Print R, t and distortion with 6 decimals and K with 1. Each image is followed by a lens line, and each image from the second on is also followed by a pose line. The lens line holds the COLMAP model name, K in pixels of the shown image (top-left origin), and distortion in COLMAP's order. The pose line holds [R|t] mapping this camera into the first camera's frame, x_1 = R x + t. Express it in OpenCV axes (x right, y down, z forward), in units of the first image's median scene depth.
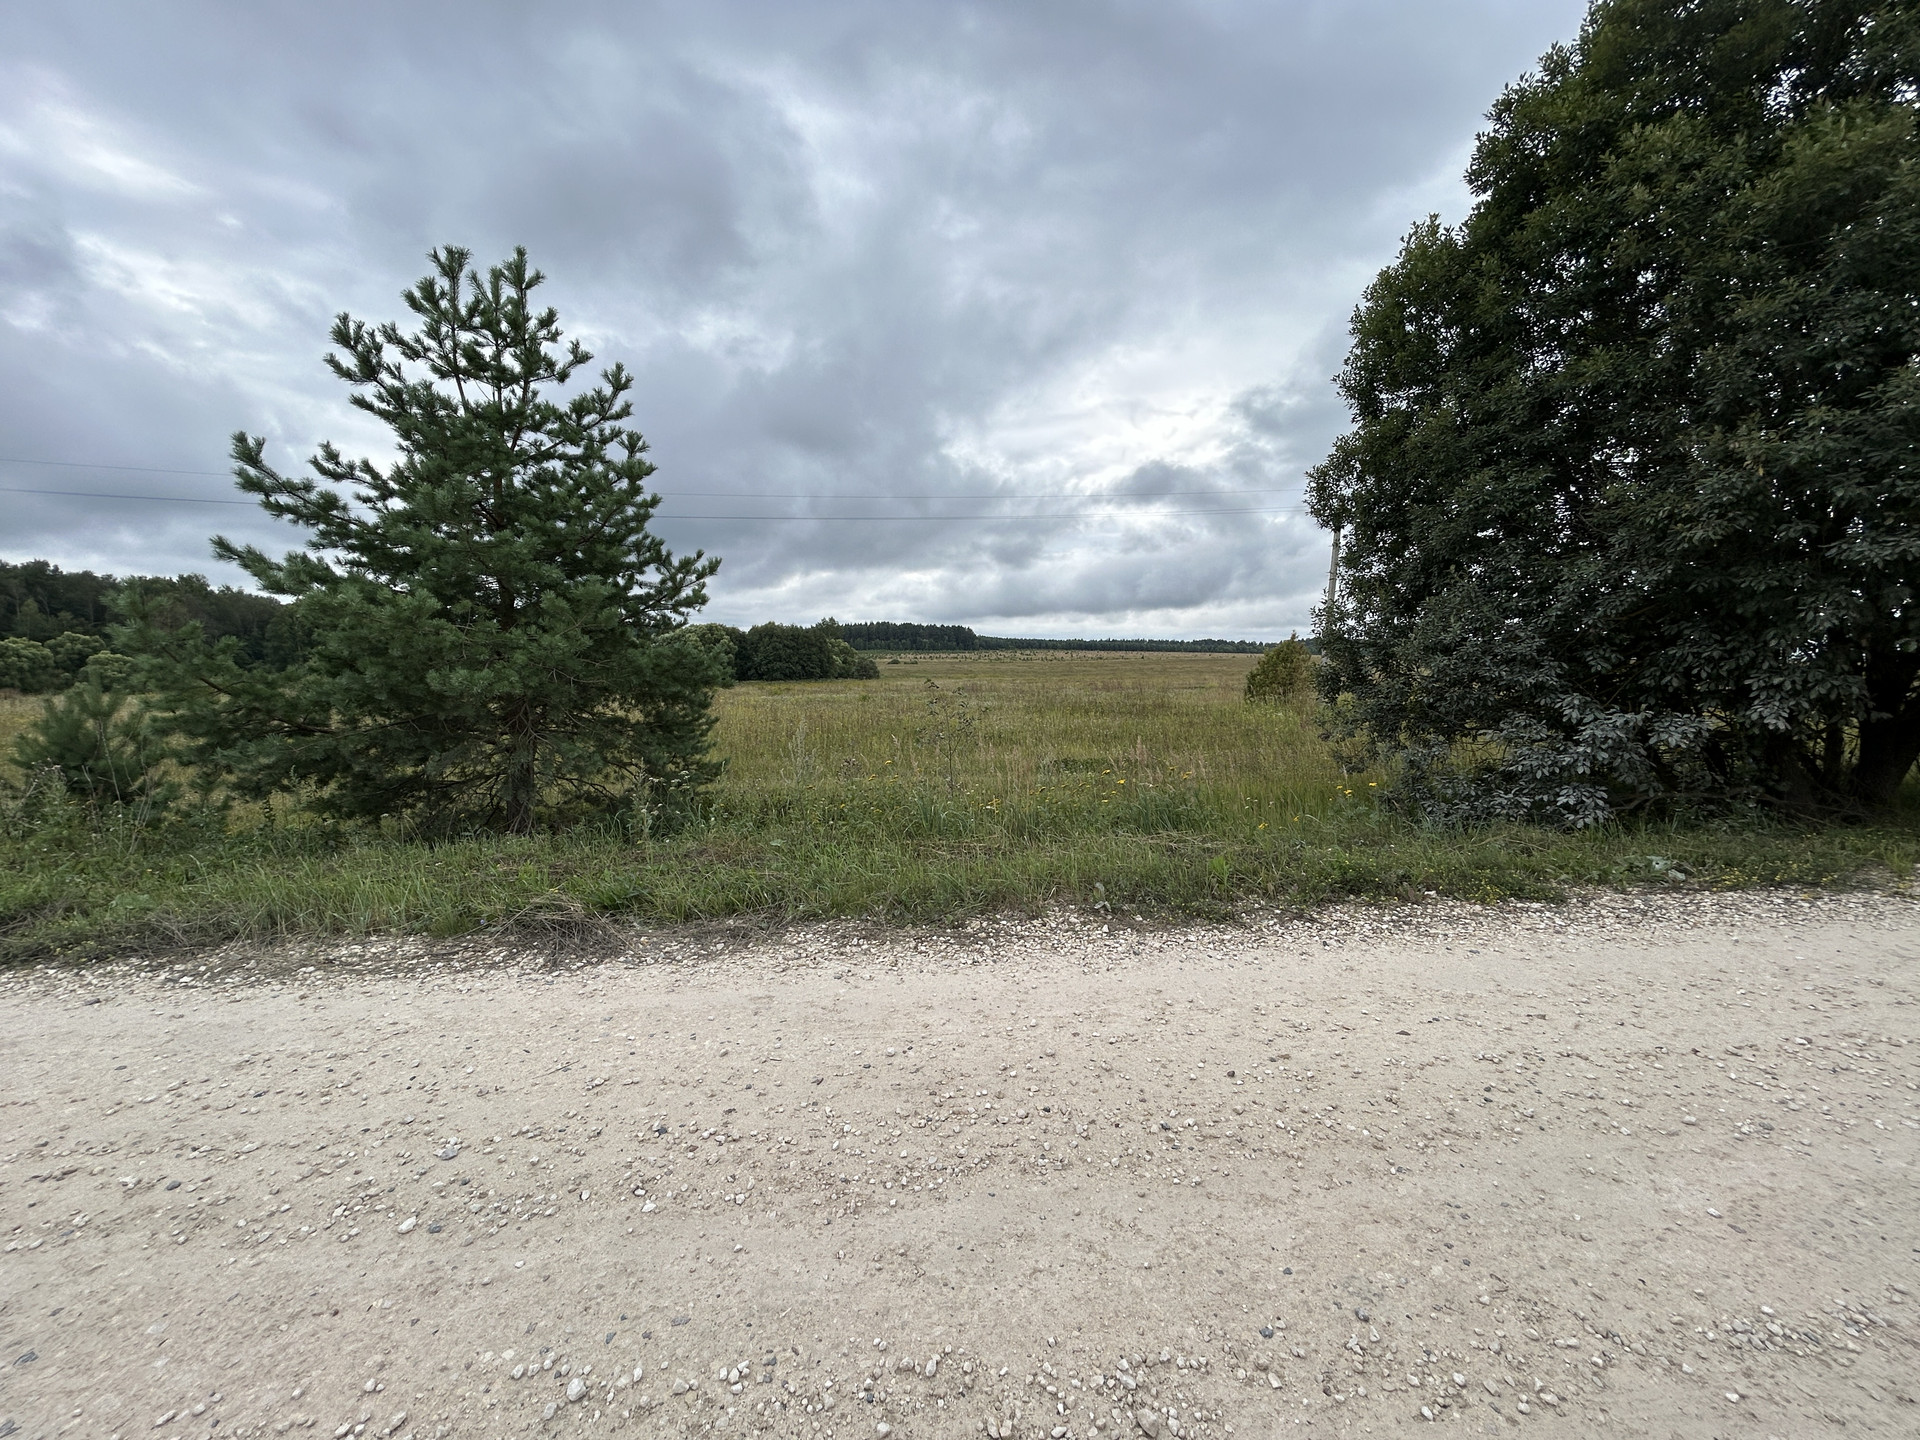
lens RADIAL K [[773.4, 0, 954.2], [0, 773.4, 726.3], [0, 0, 1]] dist [-0.000799, 0.000490]
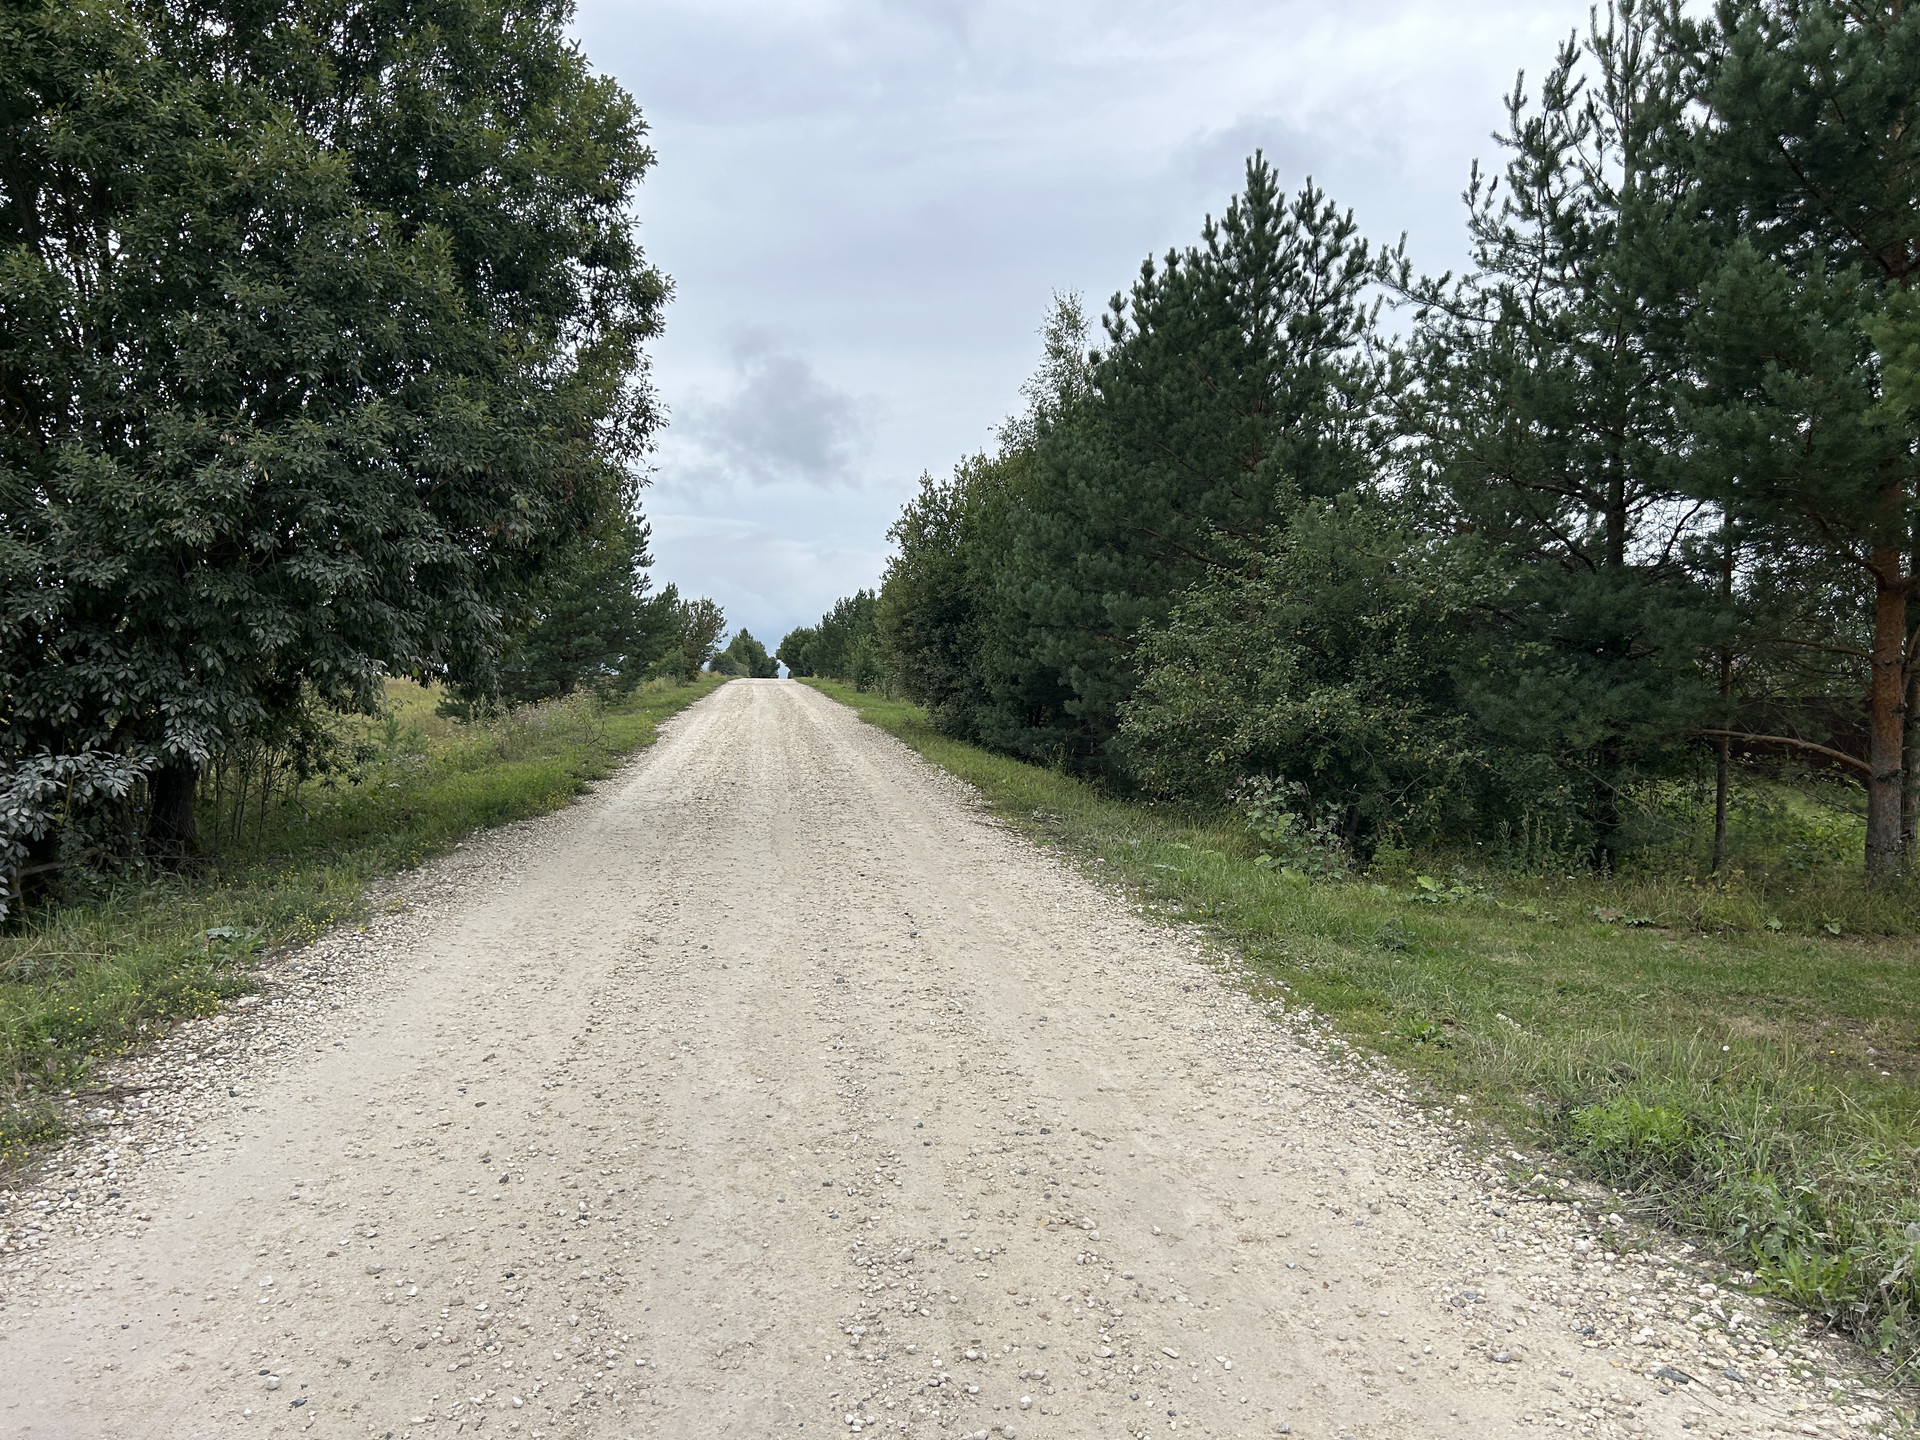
lens RADIAL K [[1451.6, 0, 960.0], [0, 1451.6, 720.0], [0, 0, 1]] dist [0.059843, -0.051384]
pose [[-0.047320, -0.034366, 0.998288, -0.489857], [0.077593, 0.996262, 0.037974, -0.032853], [-0.995861, 0.079257, -0.044476, 0.205285]]
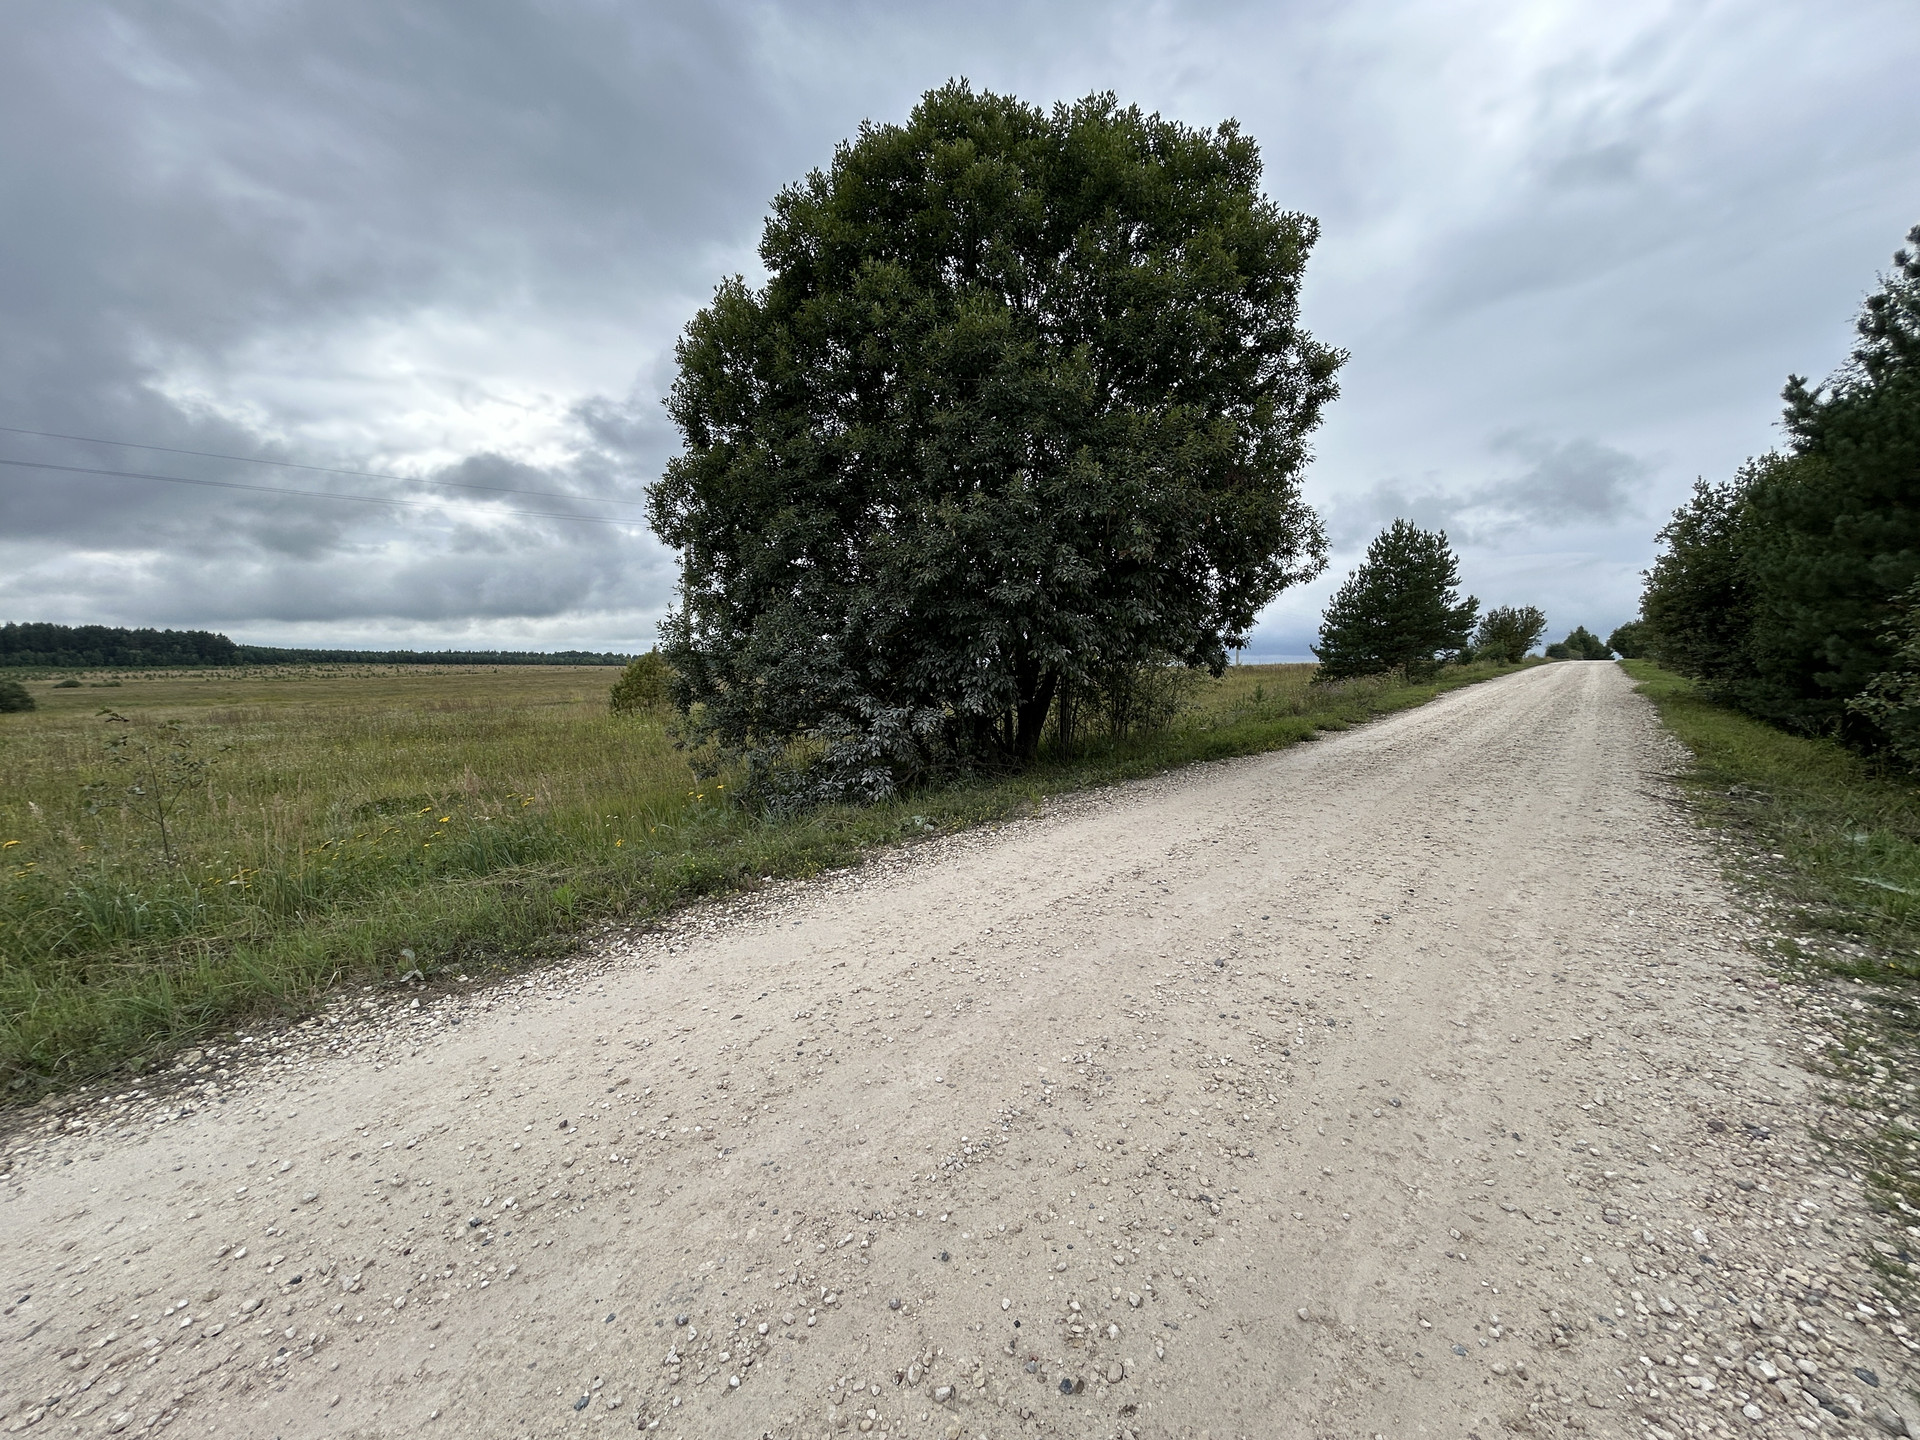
lens RADIAL K [[764.1, 0, 966.9], [0, 764.1, 729.0], [0, 0, 1]] dist [0.001336, 0.000638]
pose [[0.711927, -0.070171, 0.698738, 0.046315], [0.077361, 0.996776, 0.021281, -0.001233], [-0.697979, 0.038905, 0.715061, -0.002826]]
